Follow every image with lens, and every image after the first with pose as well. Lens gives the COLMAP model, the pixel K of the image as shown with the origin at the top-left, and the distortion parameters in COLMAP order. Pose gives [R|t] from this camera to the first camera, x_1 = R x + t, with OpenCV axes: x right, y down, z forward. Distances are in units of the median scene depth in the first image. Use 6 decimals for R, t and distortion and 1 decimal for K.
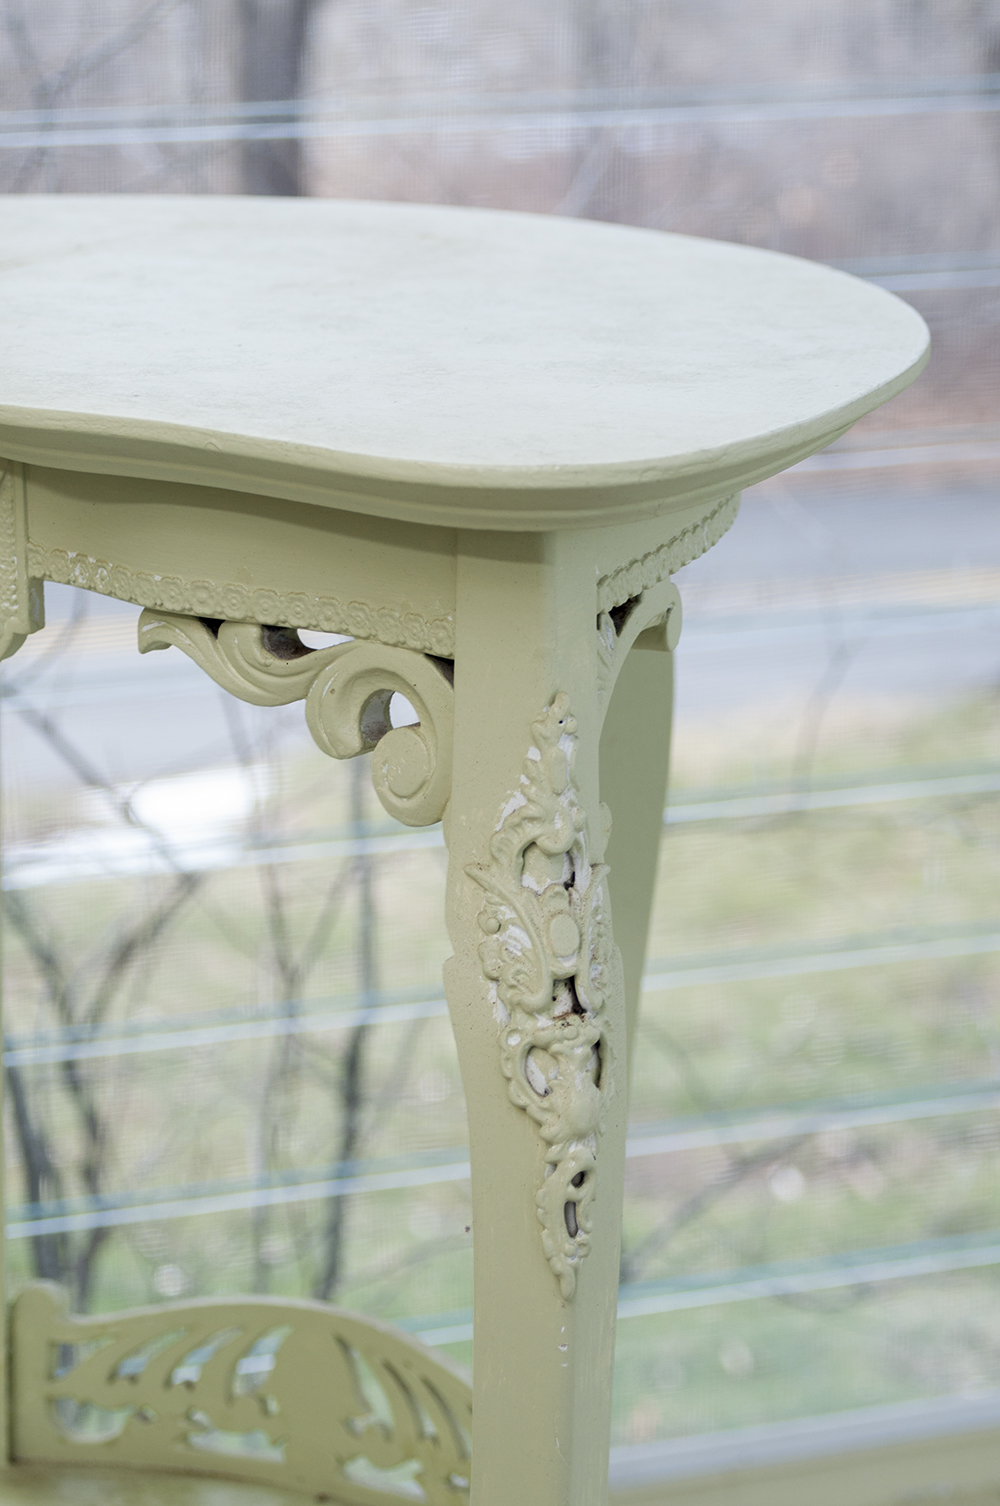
lens RADIAL K [[4227.6, 0, 500.0], [0, 4227.6, 753.0], [0, 0, 1]] dist [0.004345, -0.406500]
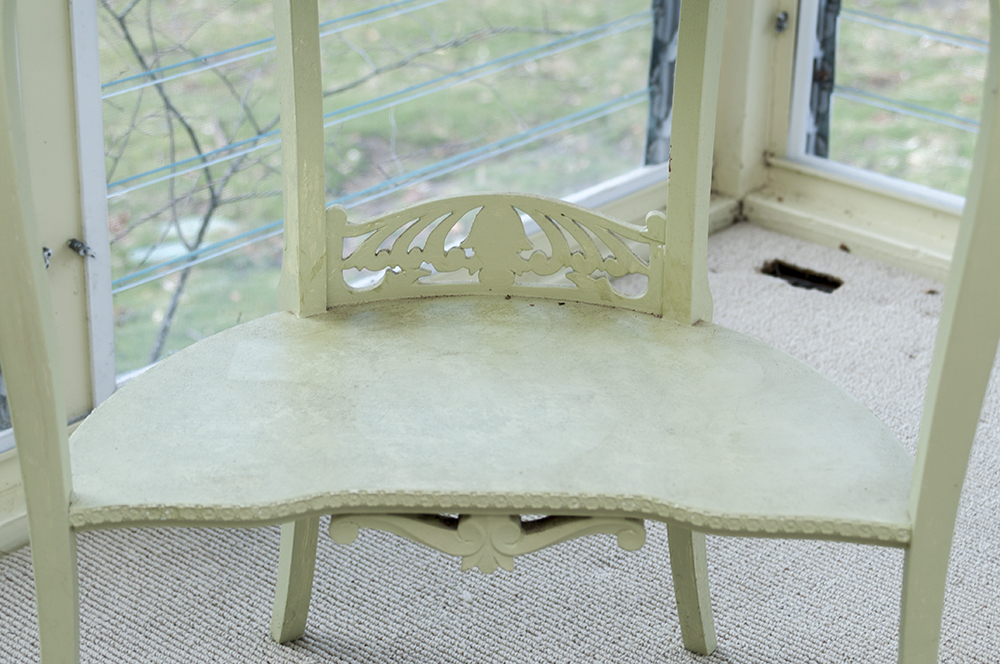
lens RADIAL K [[2113.8, 0, 500.0], [0, 2113.8, 332.0], [0, 0, 1]] dist [-0.052235, -0.084942]
pose [[0.892832, -0.175836, 0.414649, -0.600233], [0.096698, 0.974010, 0.204825, 0.008090], [-0.439888, -0.142779, 0.886630, 0.282670]]
